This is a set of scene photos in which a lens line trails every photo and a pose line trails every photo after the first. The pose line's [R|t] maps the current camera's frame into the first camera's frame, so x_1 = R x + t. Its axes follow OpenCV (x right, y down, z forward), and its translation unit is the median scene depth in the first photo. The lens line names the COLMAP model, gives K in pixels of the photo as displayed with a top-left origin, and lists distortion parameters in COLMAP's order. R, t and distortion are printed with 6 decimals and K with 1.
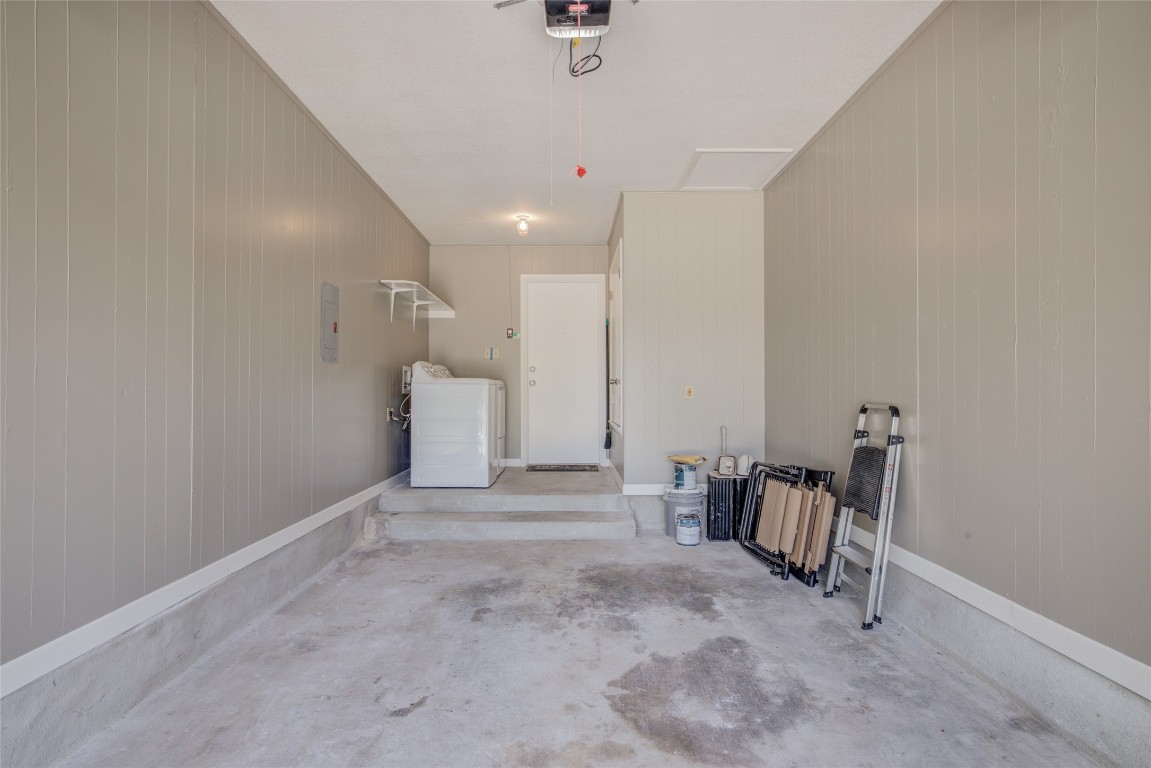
lens RADIAL K [[628.8, 0, 575.0], [0, 628.8, 386.7], [0, 0, 1]] dist [0.001141, 0.000021]
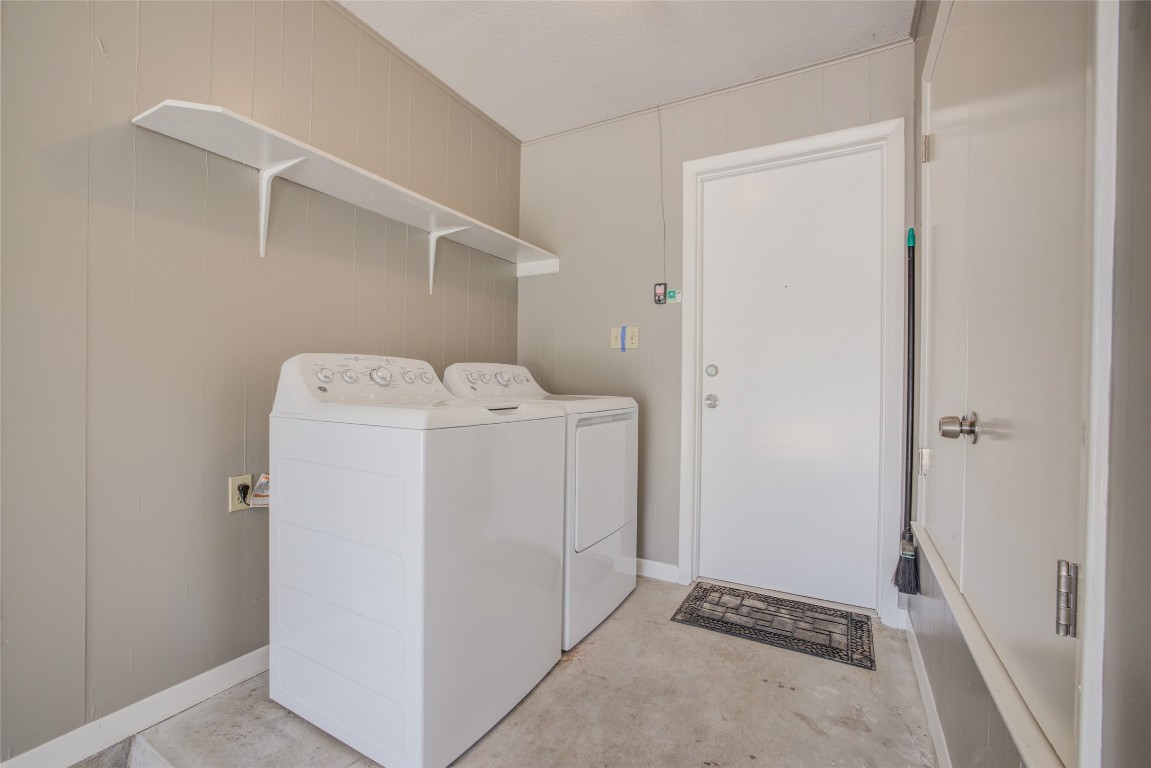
lens RADIAL K [[491.1, 0, 560.2], [0, 491.1, 384.7], [0, 0, 1]] dist [-0.036190, 0.007847]
pose [[0.853418, 0.015103, -0.521008, 0.024478], [-0.011826, 0.999884, 0.009612, -0.019582], [0.521092, -0.002042, 0.853498, 0.651308]]
